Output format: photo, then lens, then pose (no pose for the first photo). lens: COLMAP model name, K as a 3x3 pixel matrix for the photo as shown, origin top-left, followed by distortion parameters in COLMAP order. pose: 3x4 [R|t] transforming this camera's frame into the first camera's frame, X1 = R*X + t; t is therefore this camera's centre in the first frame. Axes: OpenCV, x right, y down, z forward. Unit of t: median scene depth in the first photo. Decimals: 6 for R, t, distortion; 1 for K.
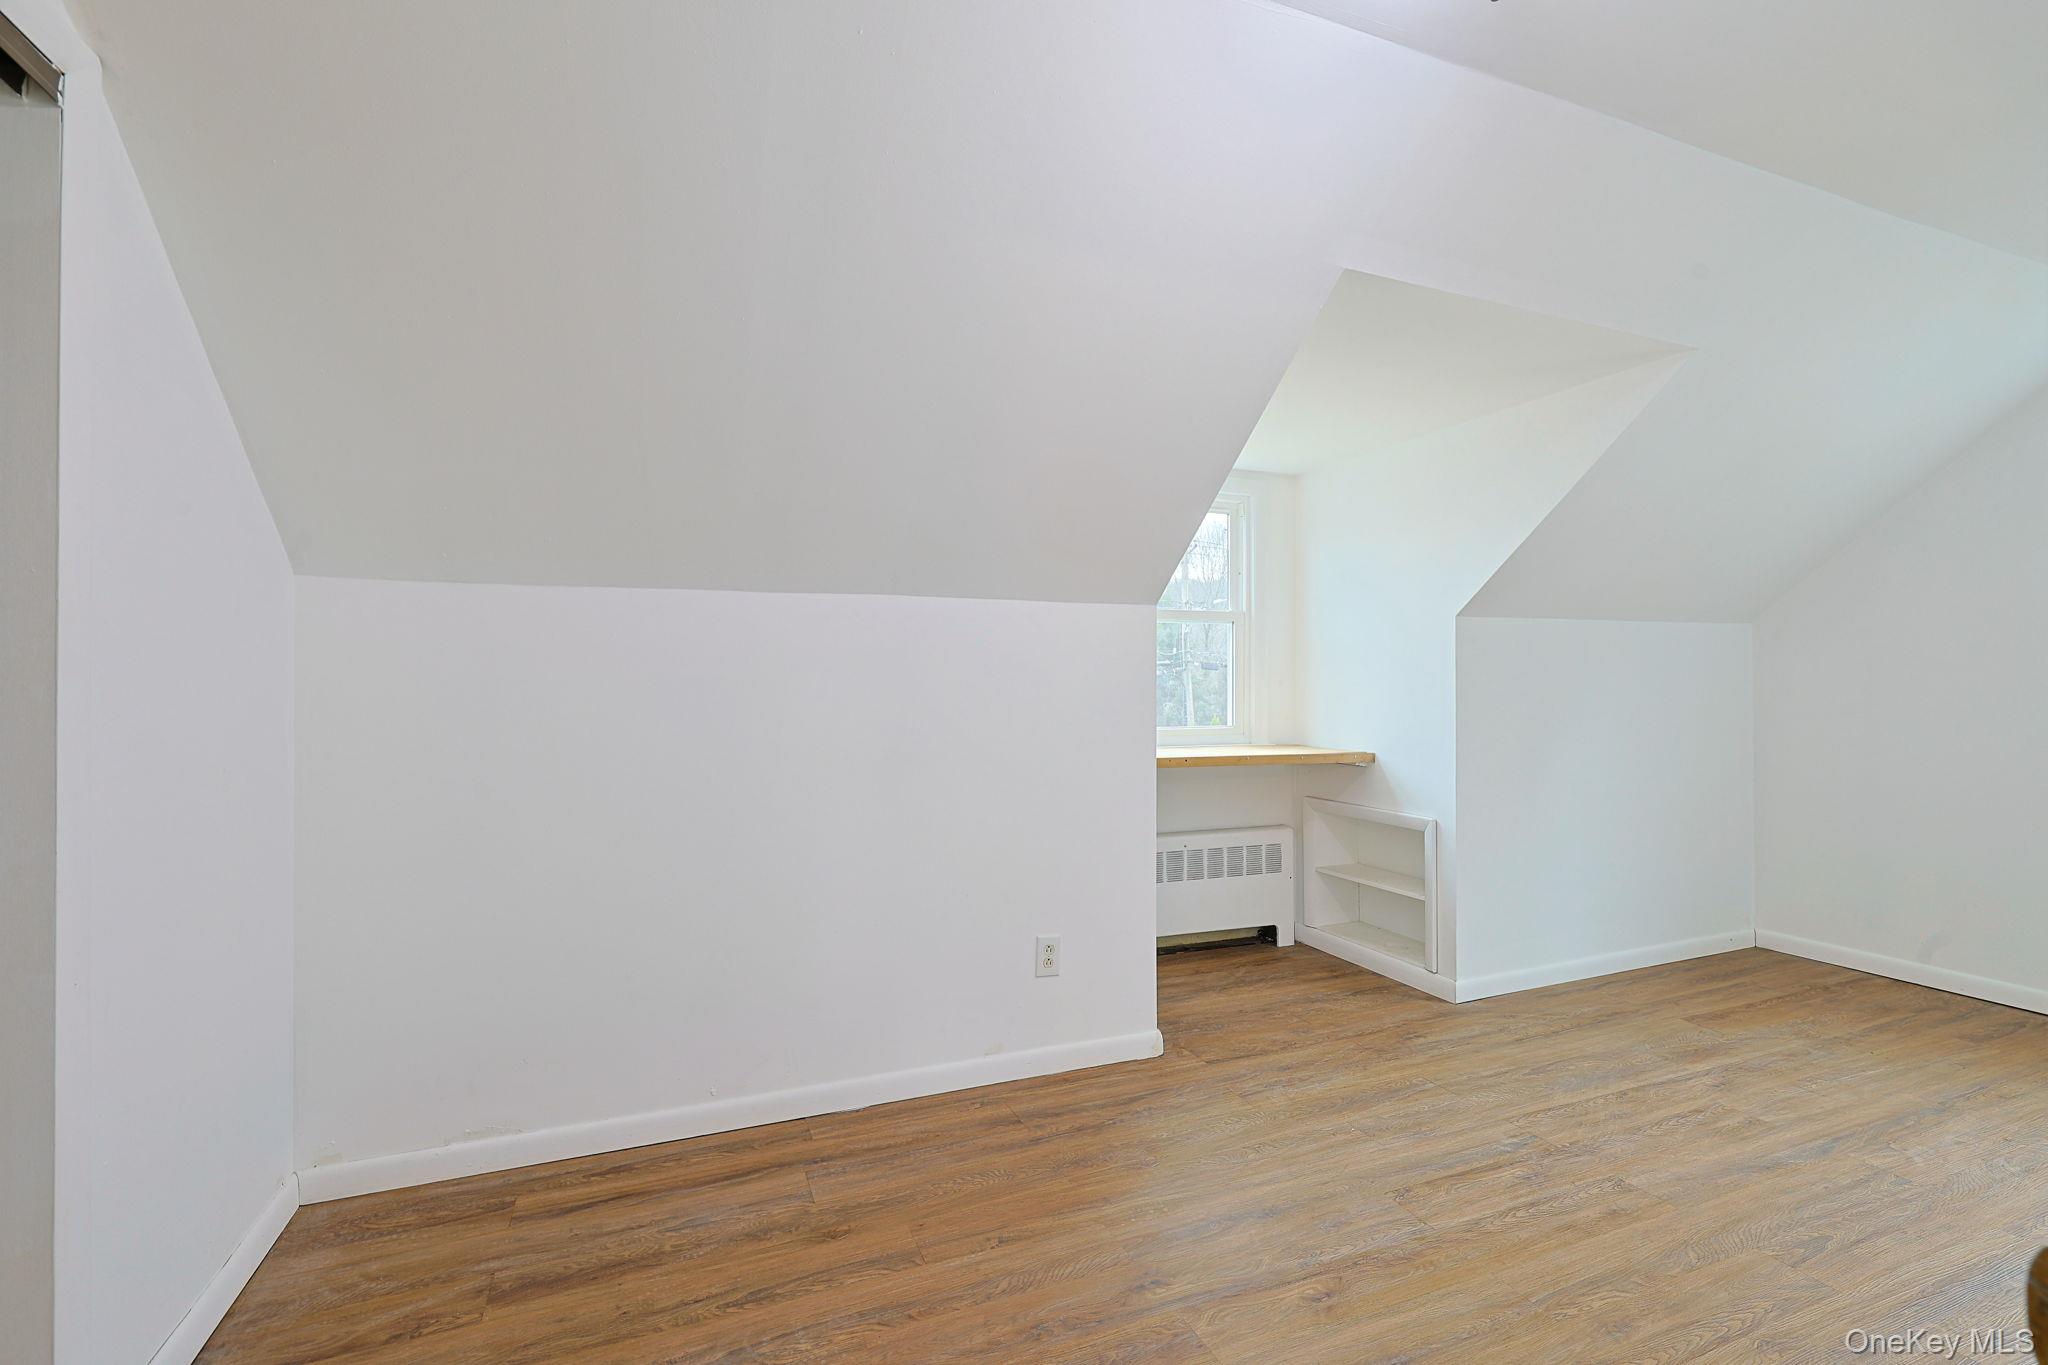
lens RADIAL K [[901.9, 0, 1032.2], [0, 901.9, 689.5], [0, 0, 1]] dist [0.001048, -0.000284]
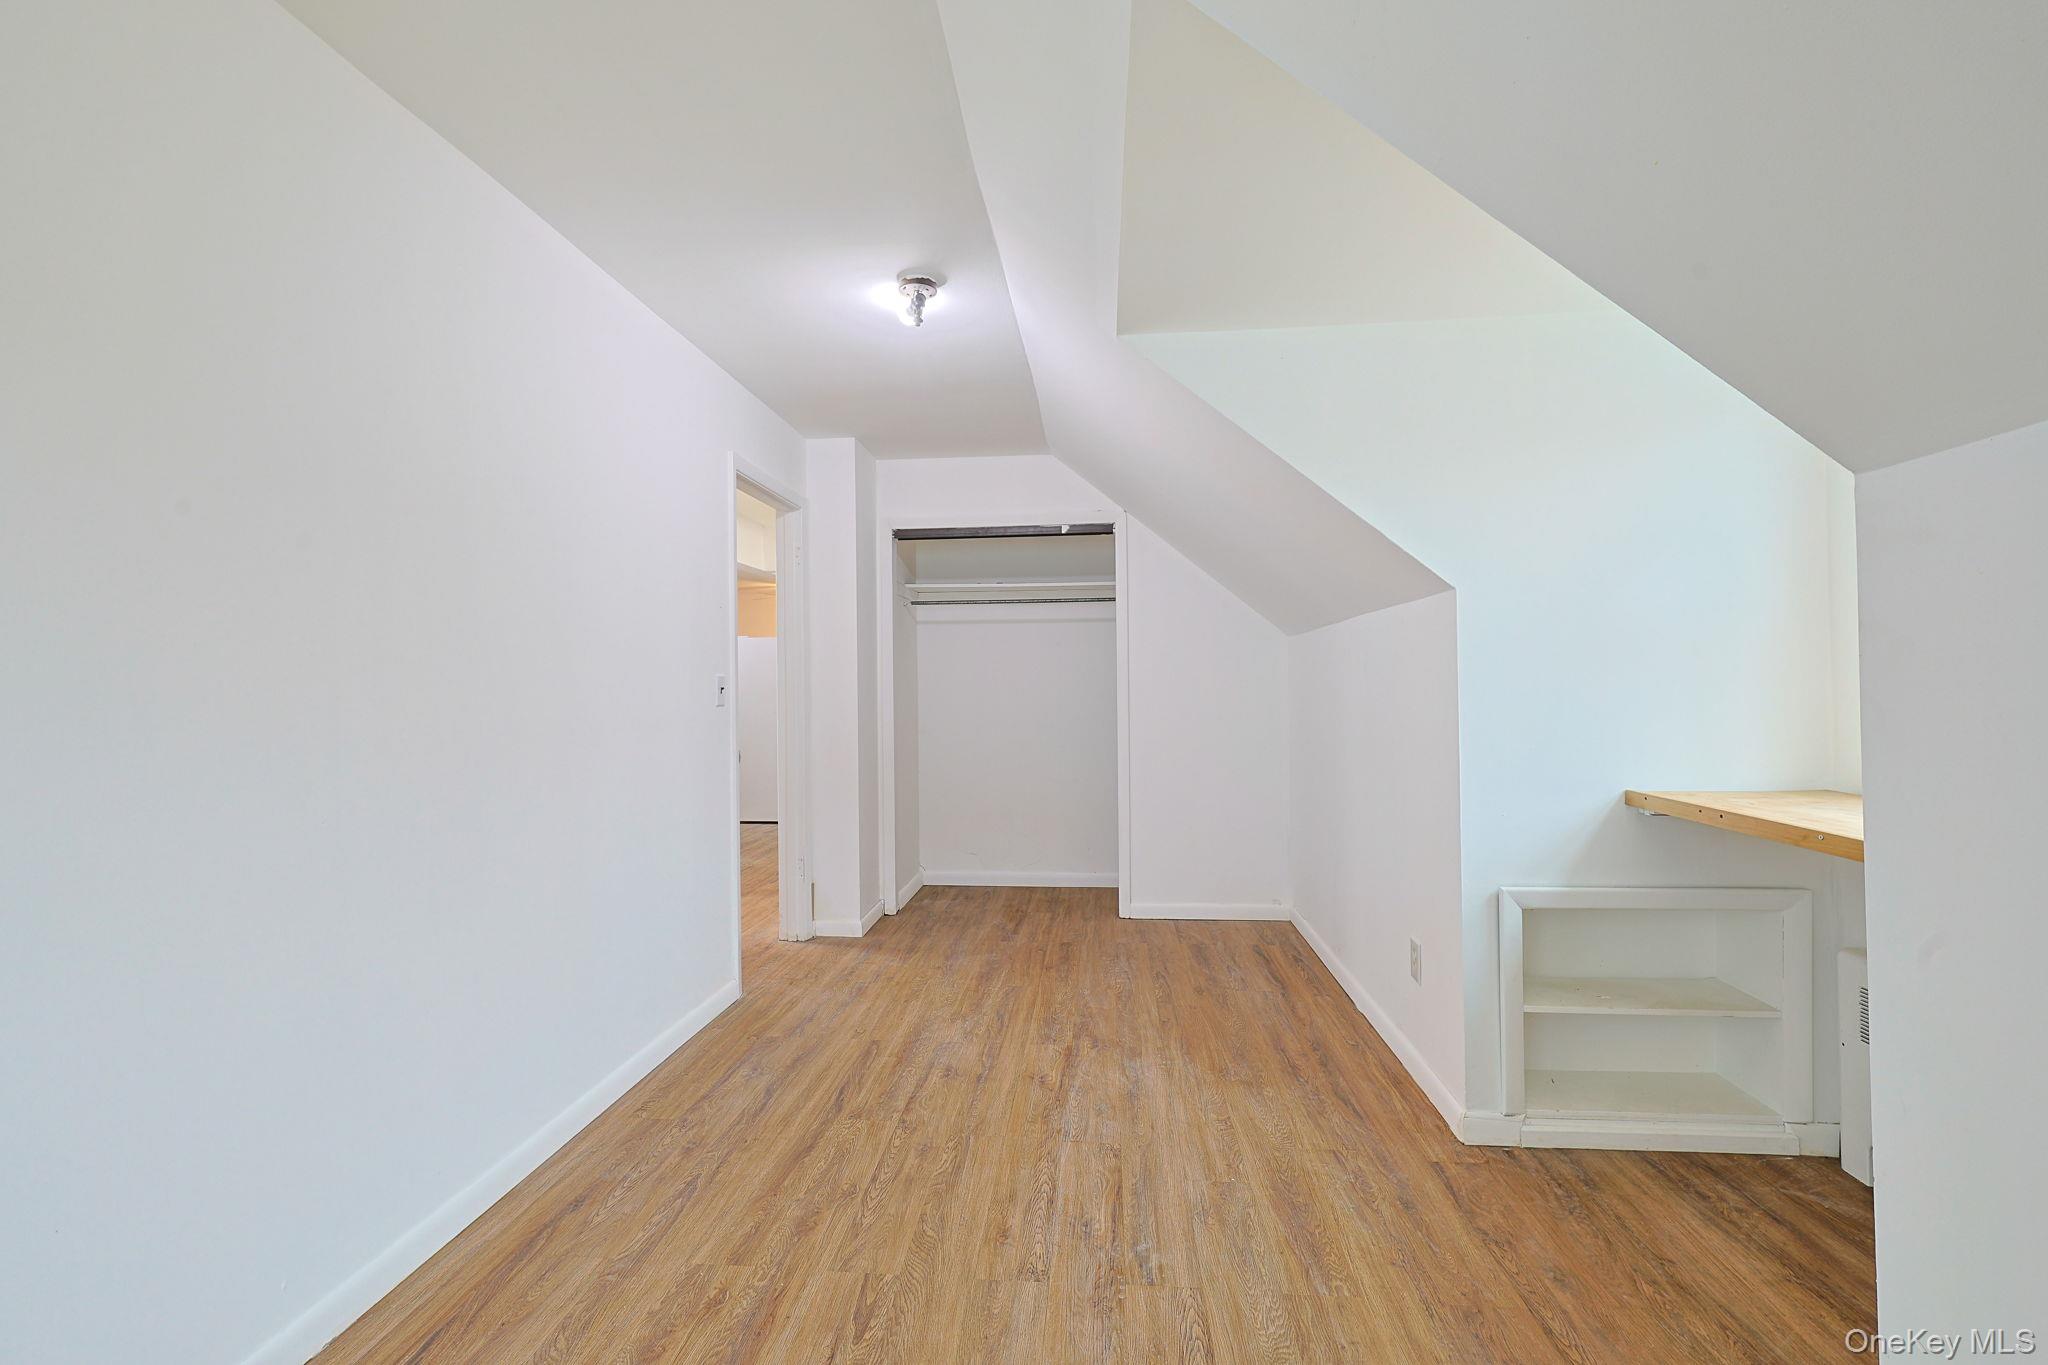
lens RADIAL K [[901.9, 0, 1029.7], [0, 901.9, 681.8], [0, 0, 1]] dist [0.001048, -0.000284]
pose [[-0.454569, -0.002008, -0.890709, 1.368898], [0.004672, 0.999978, -0.004639, -0.011415], [0.890699, -0.006270, -0.454550, 1.341156]]
